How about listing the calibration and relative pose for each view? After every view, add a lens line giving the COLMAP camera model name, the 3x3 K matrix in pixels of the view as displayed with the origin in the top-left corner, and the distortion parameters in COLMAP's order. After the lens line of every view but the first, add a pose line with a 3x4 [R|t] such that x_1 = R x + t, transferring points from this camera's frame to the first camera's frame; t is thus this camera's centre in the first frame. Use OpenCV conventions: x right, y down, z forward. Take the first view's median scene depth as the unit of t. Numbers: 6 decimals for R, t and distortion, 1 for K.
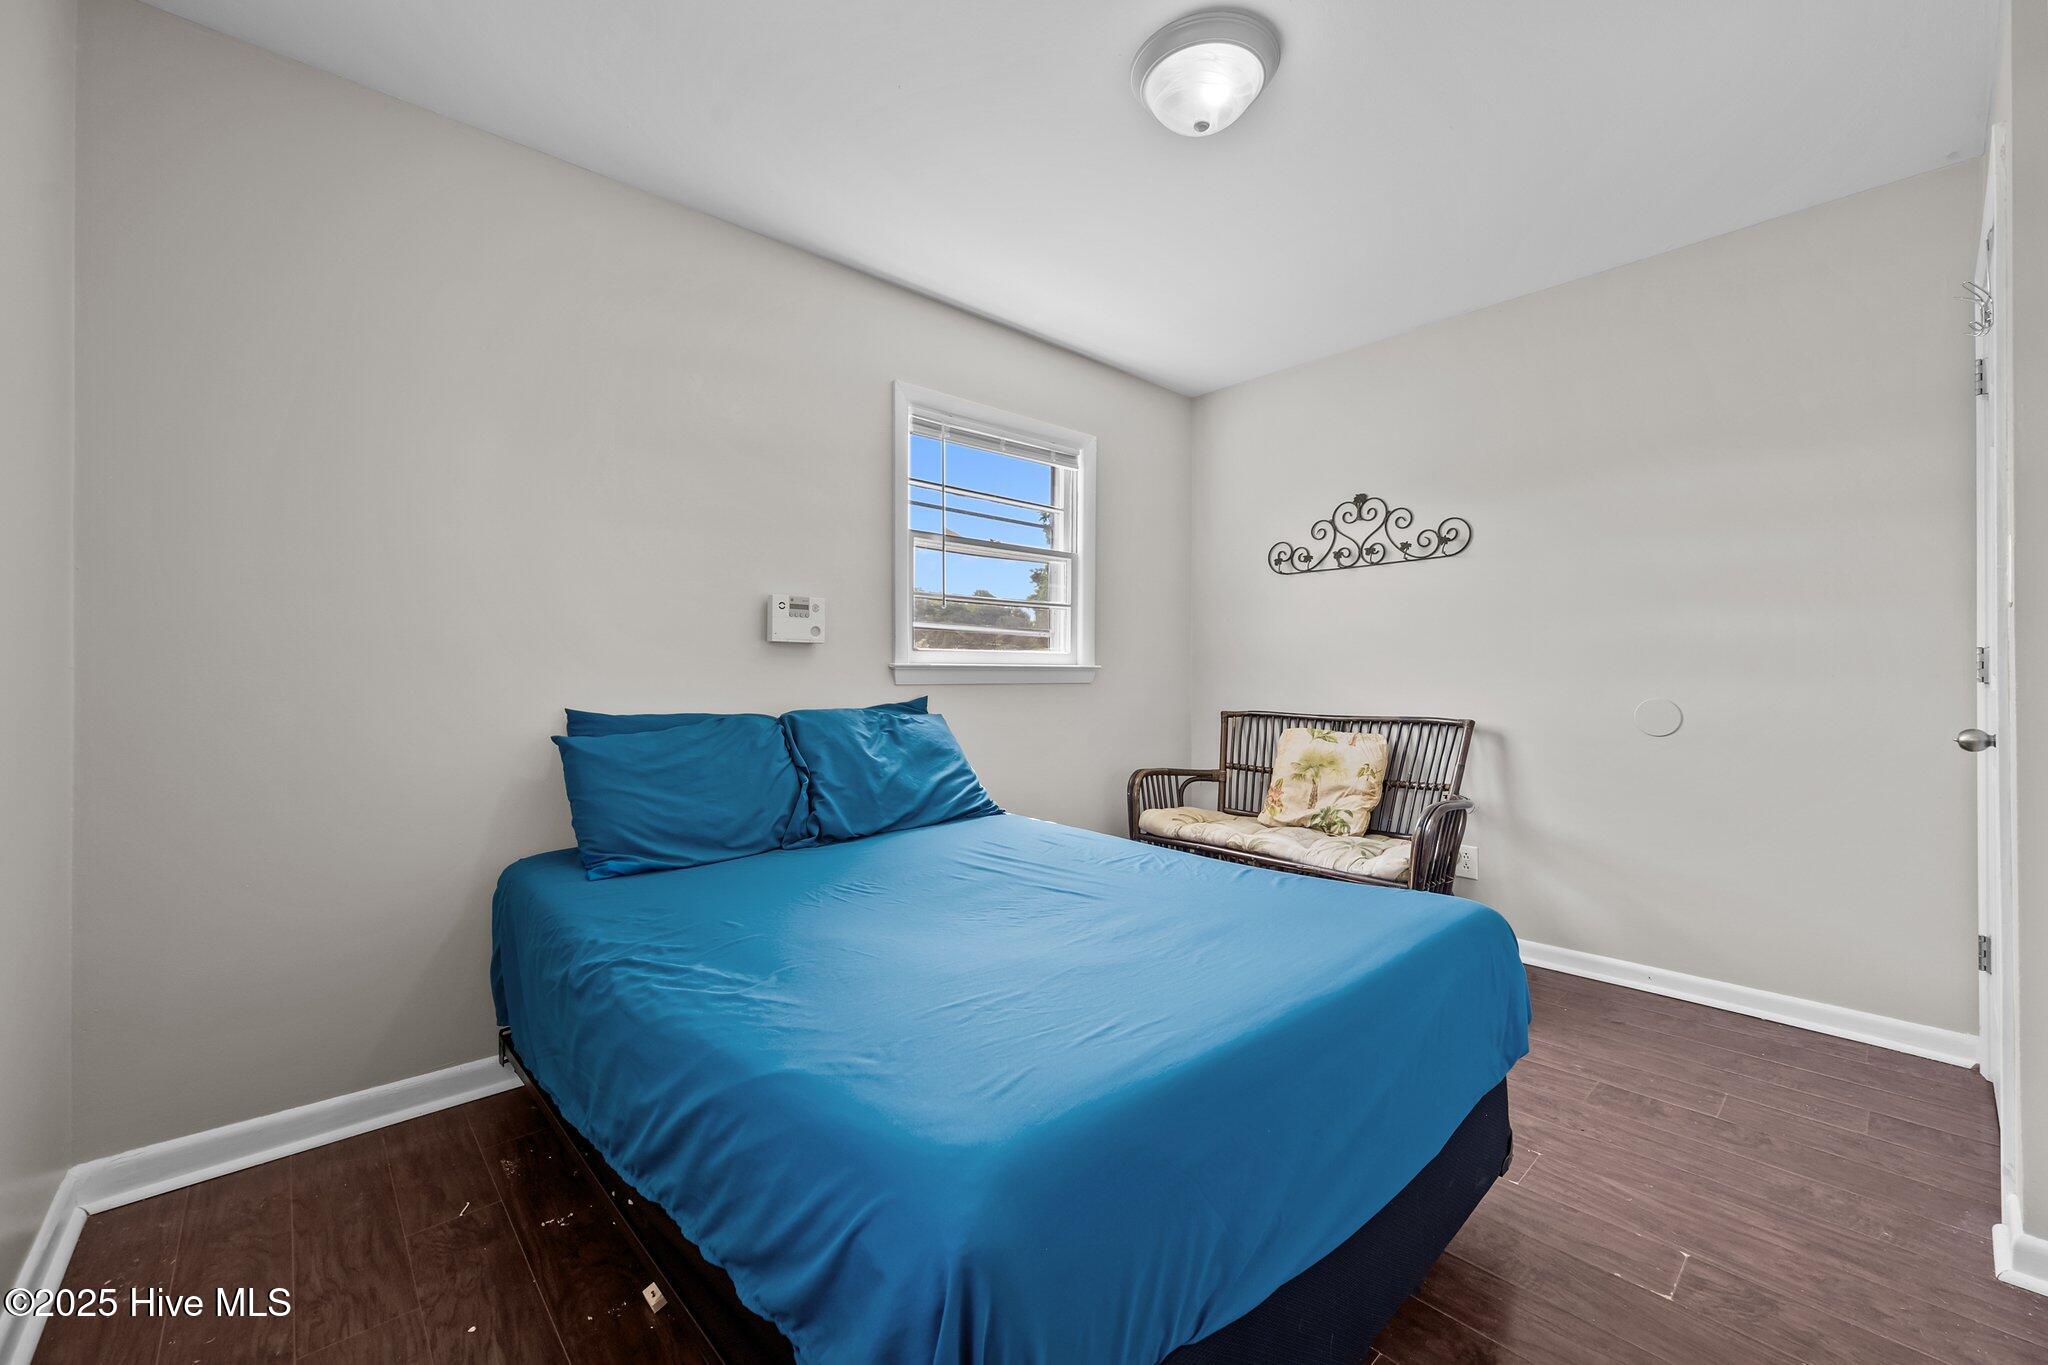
lens RADIAL K [[814.5, 0, 1035.3], [0, 814.5, 675.4], [0, 0, 1]] dist [0.000413, -0.000141]
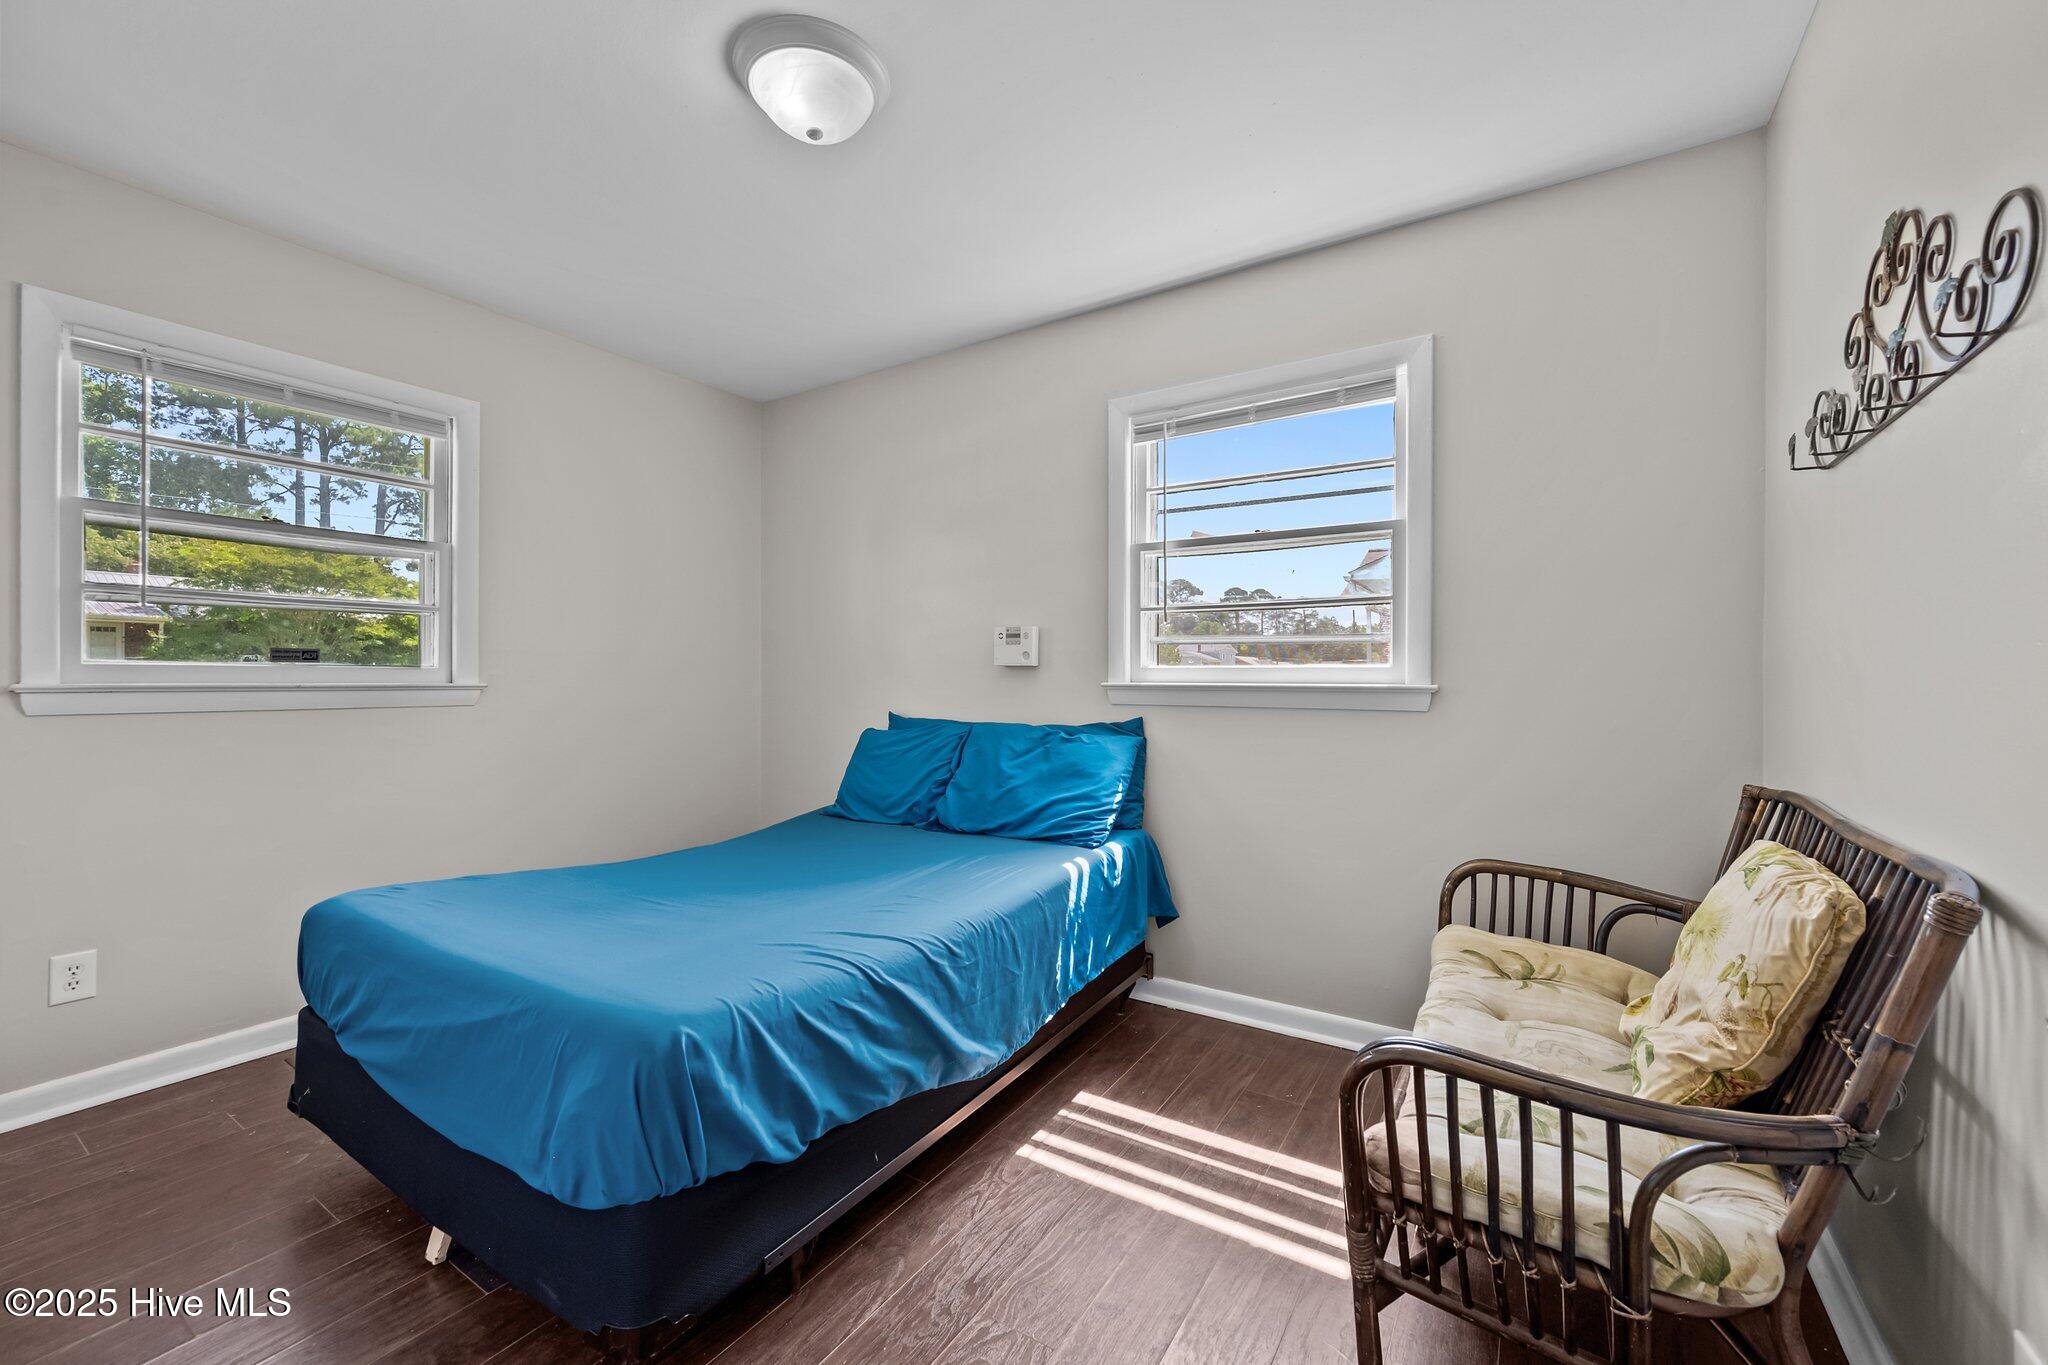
lens RADIAL K [[819.9, 0, 1017.5], [0, 819.9, 678.5], [0, 0, 1]] dist [0.013445, -0.000226]
pose [[0.247110, 0.006476, -0.968966, 0.678441], [-0.002394, 0.999979, 0.006073, -0.022730], [0.968985, 0.000819, 0.247120, 0.556886]]
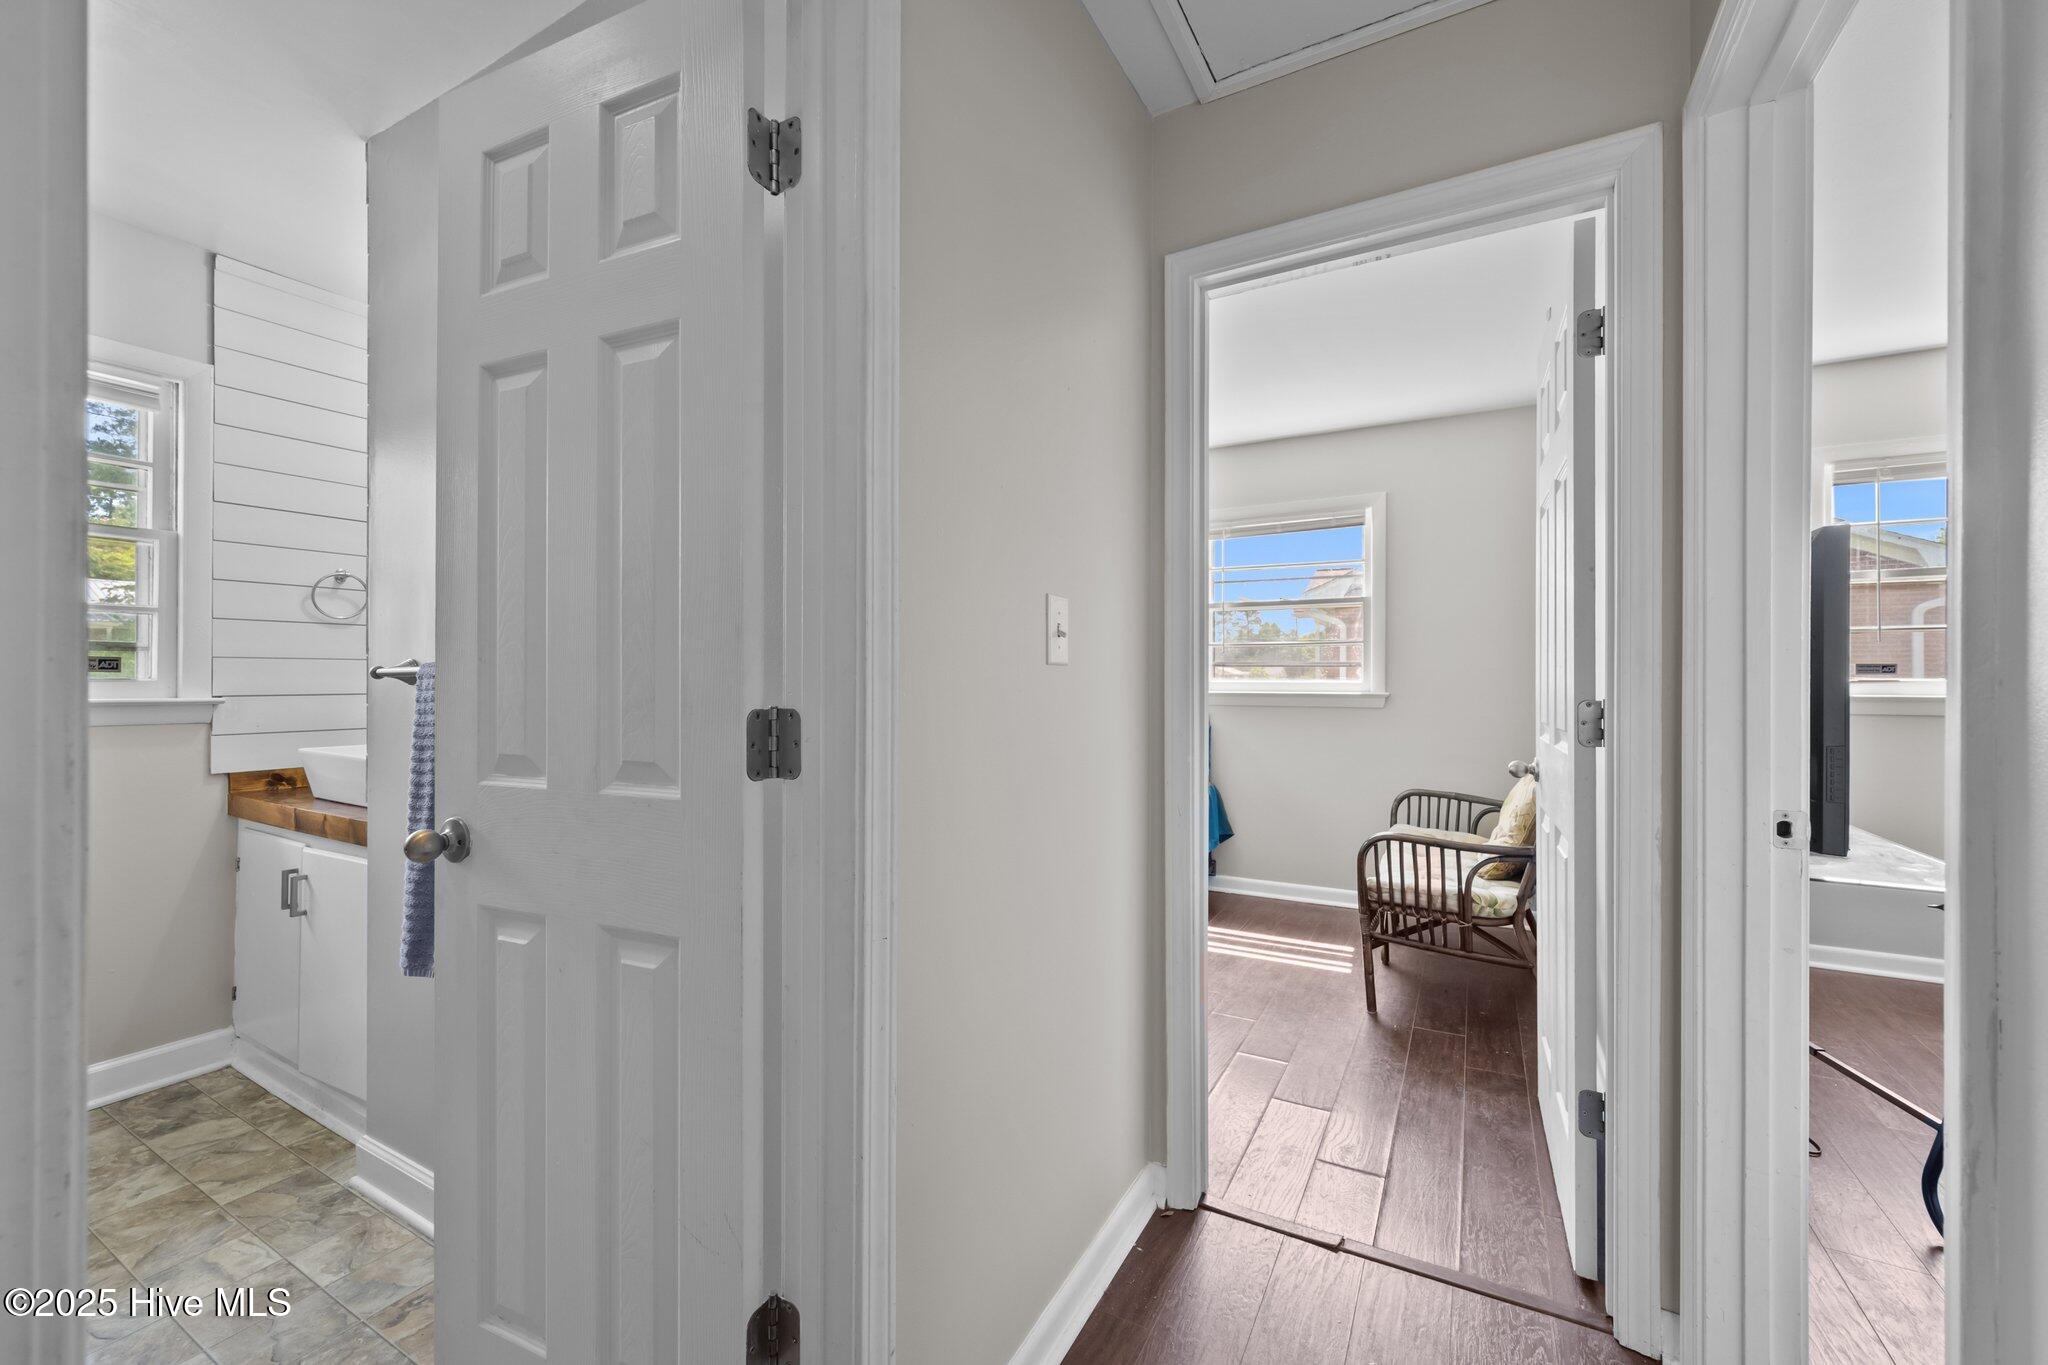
lens RADIAL K [[806.1, 0, 1022.0], [0, 806.1, 685.4], [0, 0, 1]] dist [0.000313, -0.000049]
pose [[0.306011, 0.006300, -0.952007, 1.064761], [-0.000954, 0.999980, 0.006311, -0.031925], [0.952027, -0.001023, 0.306011, 0.187848]]
